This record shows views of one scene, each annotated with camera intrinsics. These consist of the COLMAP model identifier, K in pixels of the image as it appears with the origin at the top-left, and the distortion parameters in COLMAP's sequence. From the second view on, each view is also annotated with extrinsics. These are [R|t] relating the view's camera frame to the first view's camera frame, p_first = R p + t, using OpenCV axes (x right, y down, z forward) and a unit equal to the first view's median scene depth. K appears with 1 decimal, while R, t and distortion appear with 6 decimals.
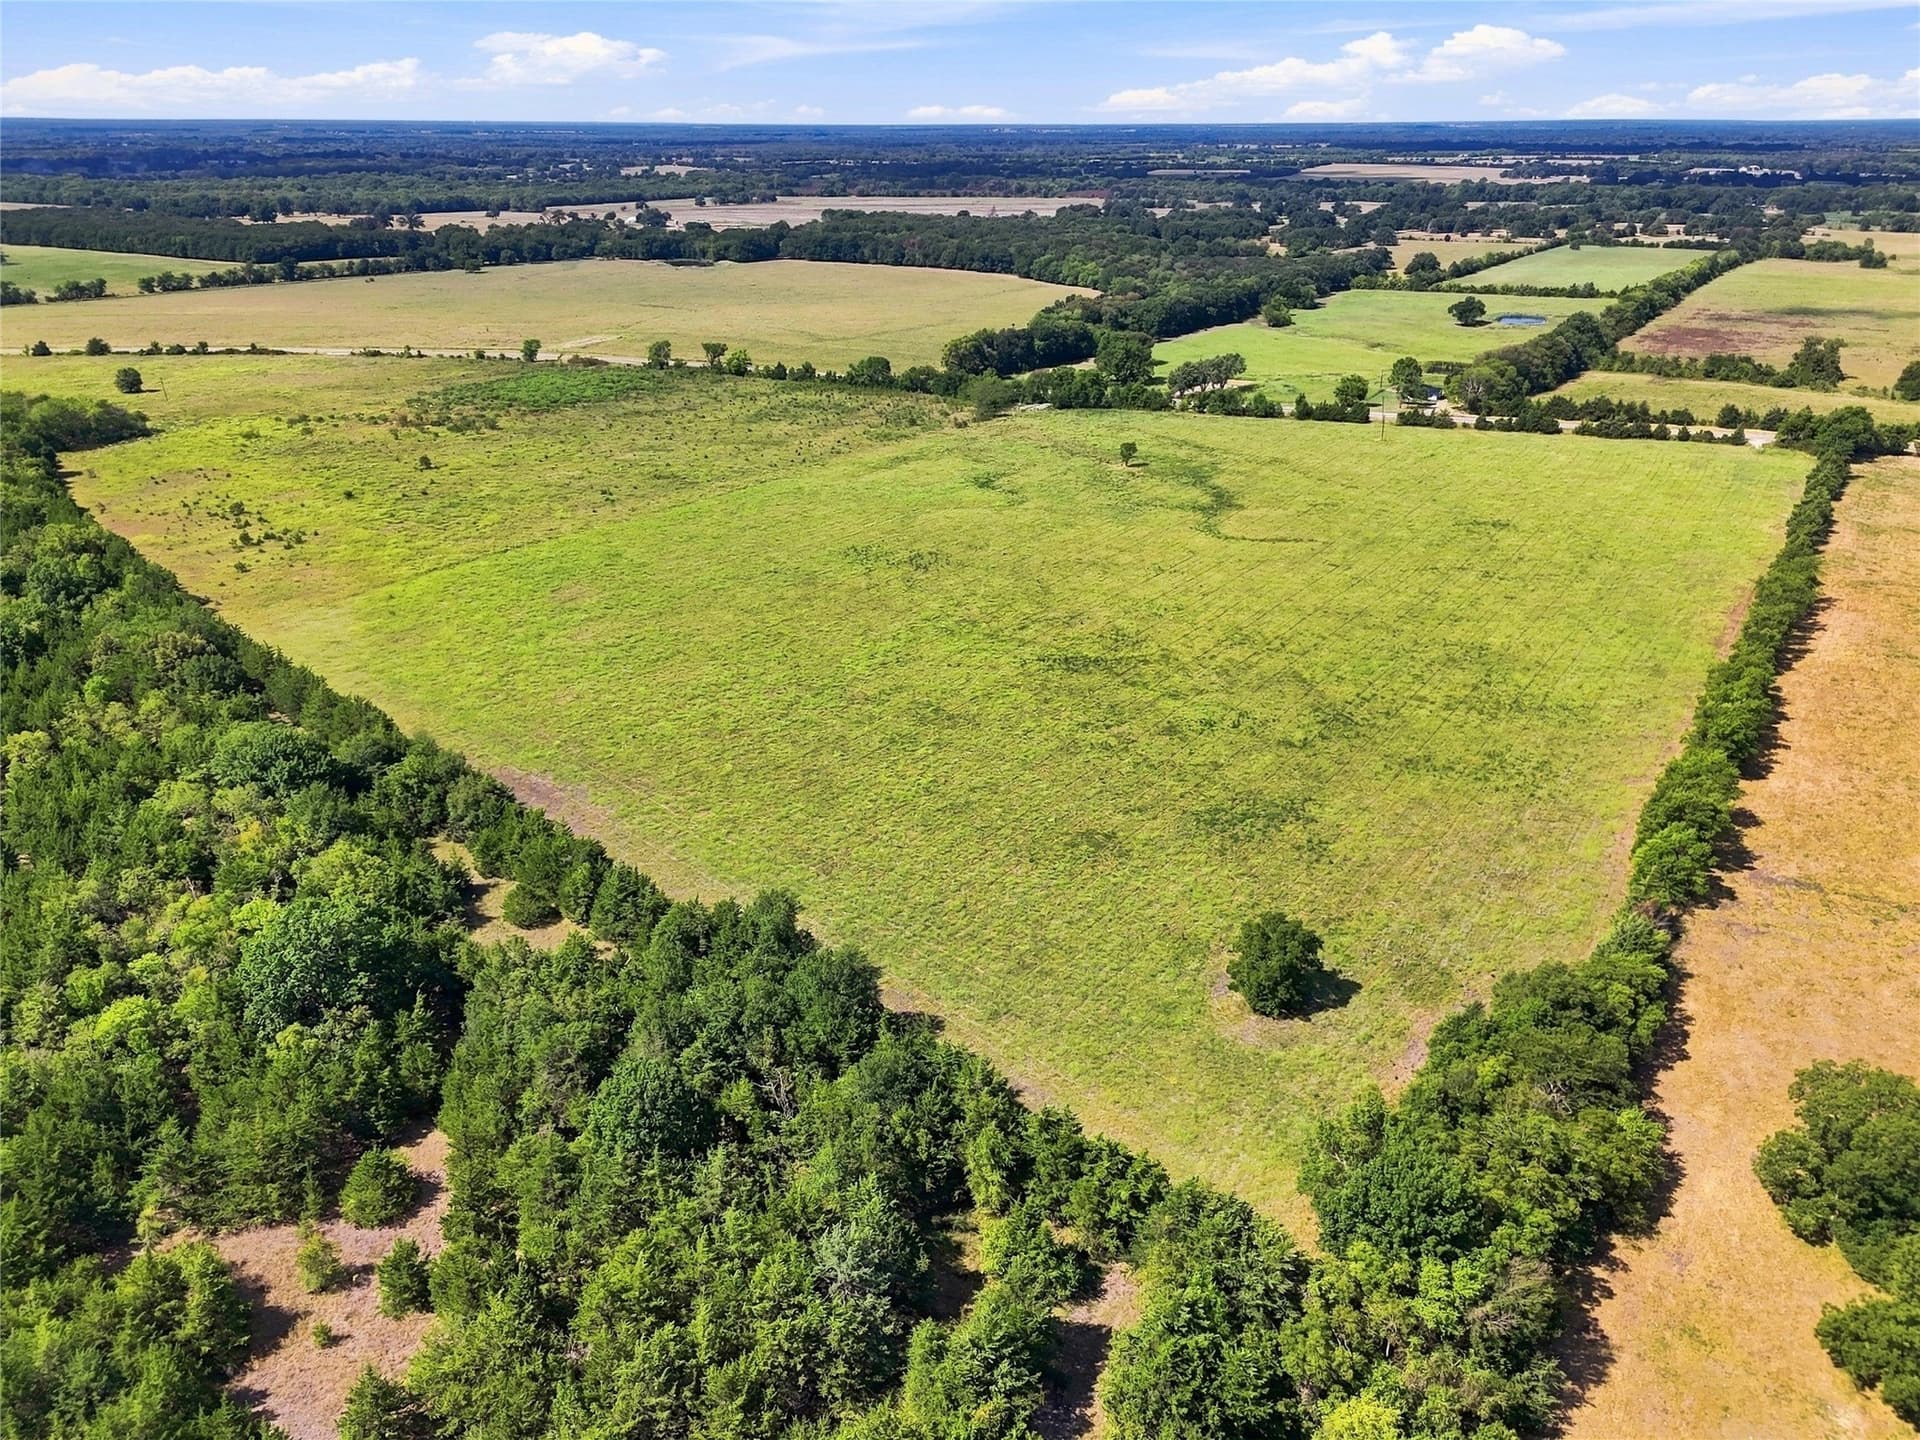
lens RADIAL K [[1413.2, 0, 959.7], [0, 1413.2, 723.8], [0, 0, 1]] dist [0.080902, -0.083326]
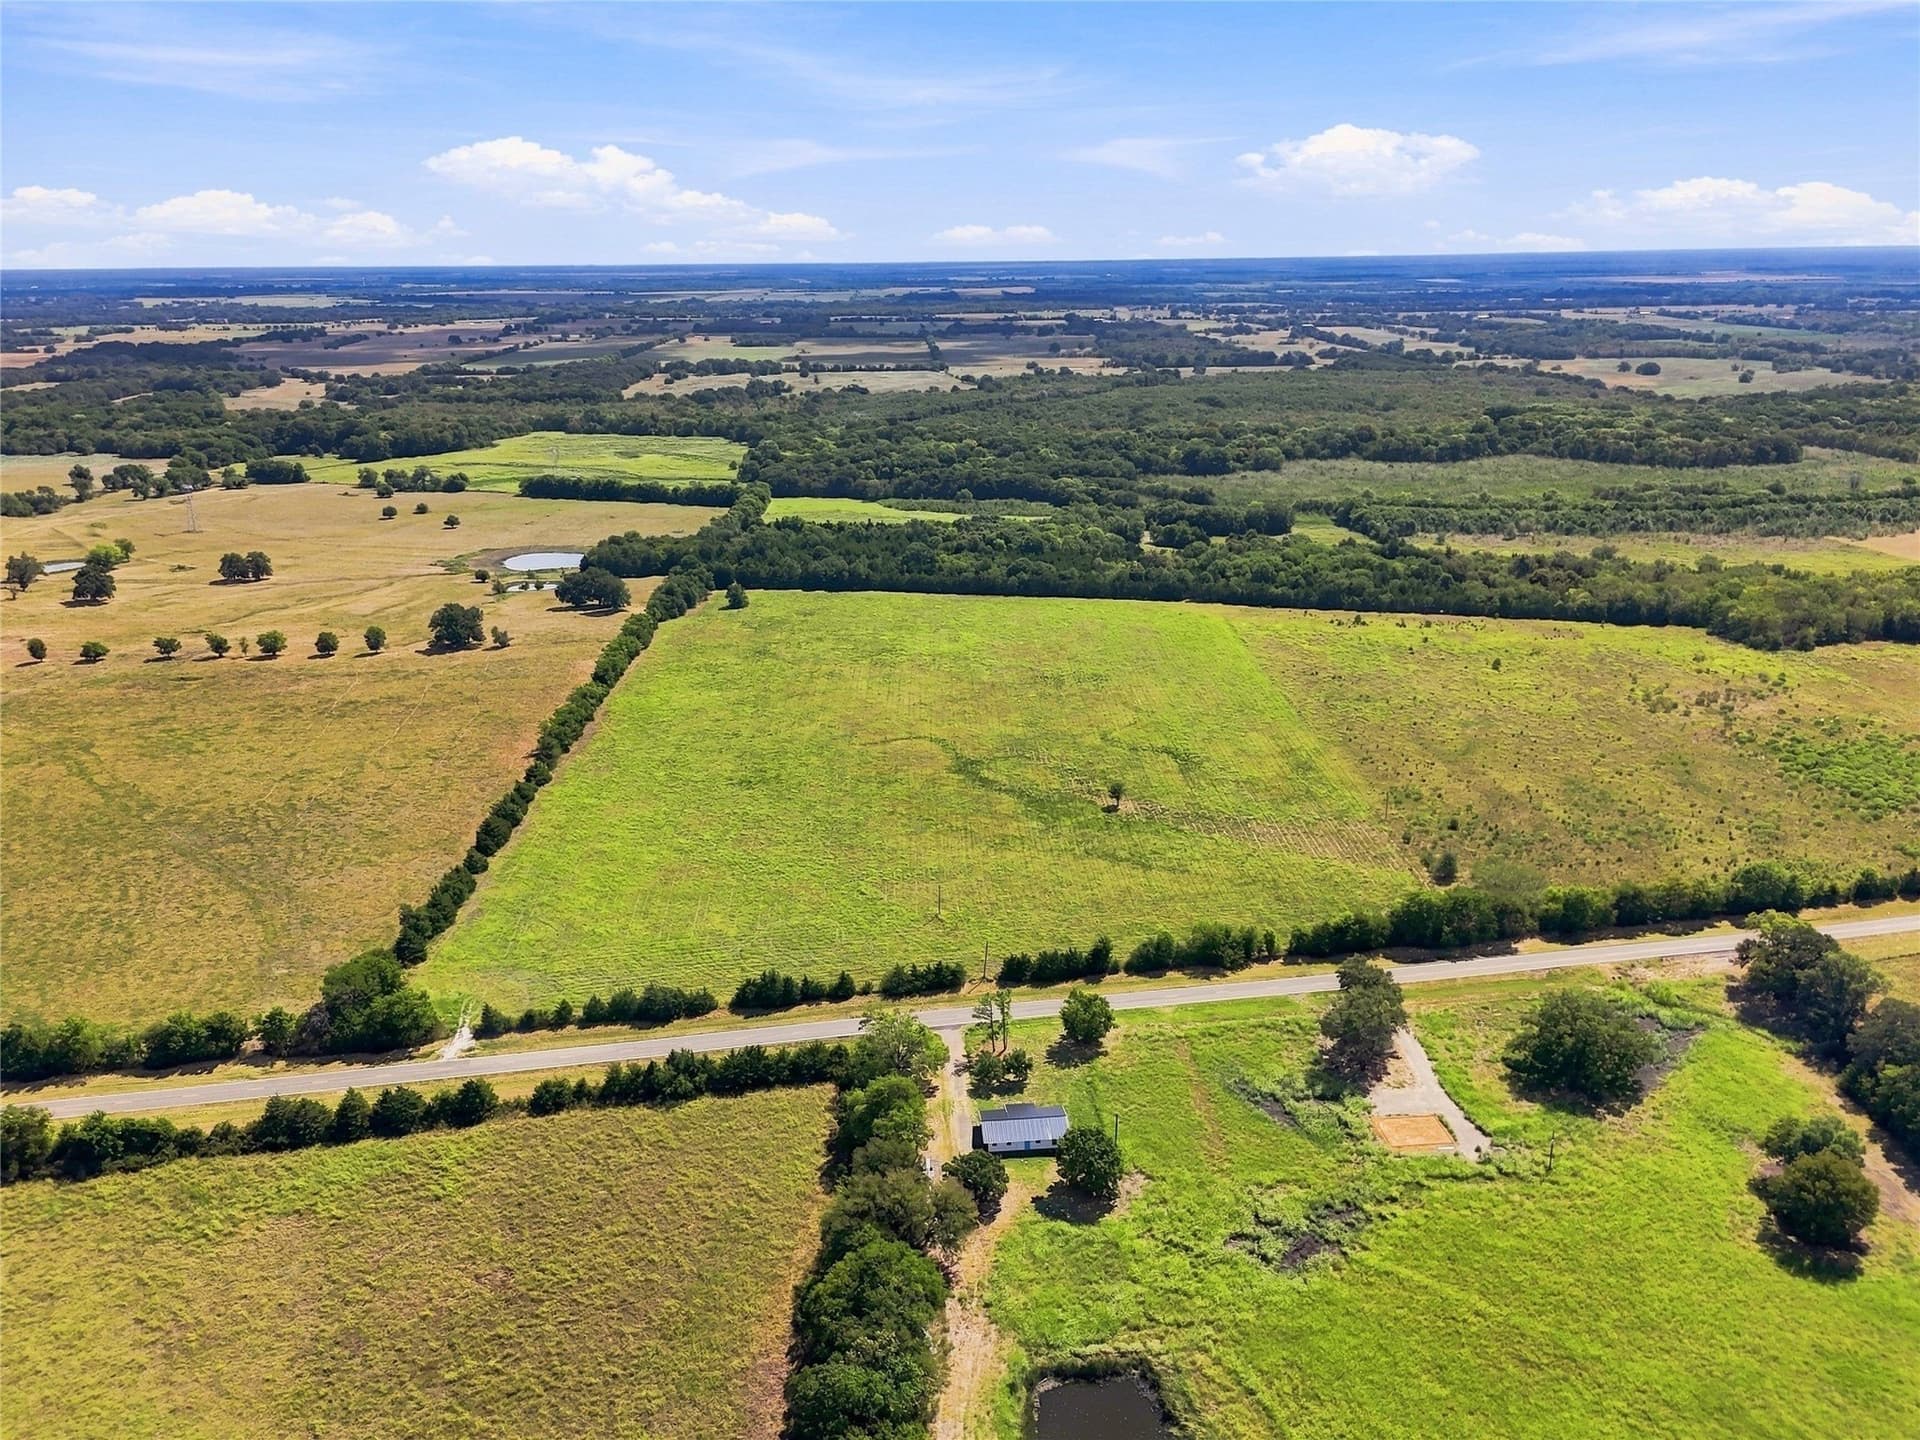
lens RADIAL K [[1413.2, 0, 959.7], [0, 1413.2, 723.8], [0, 0, 1]] dist [0.080902, -0.083326]
pose [[-0.826736, 0.182993, -0.531998, 0.515157], [-0.210759, 0.776019, 0.594454, -0.561792], [0.521621, 0.603580, -0.602995, 1.074316]]
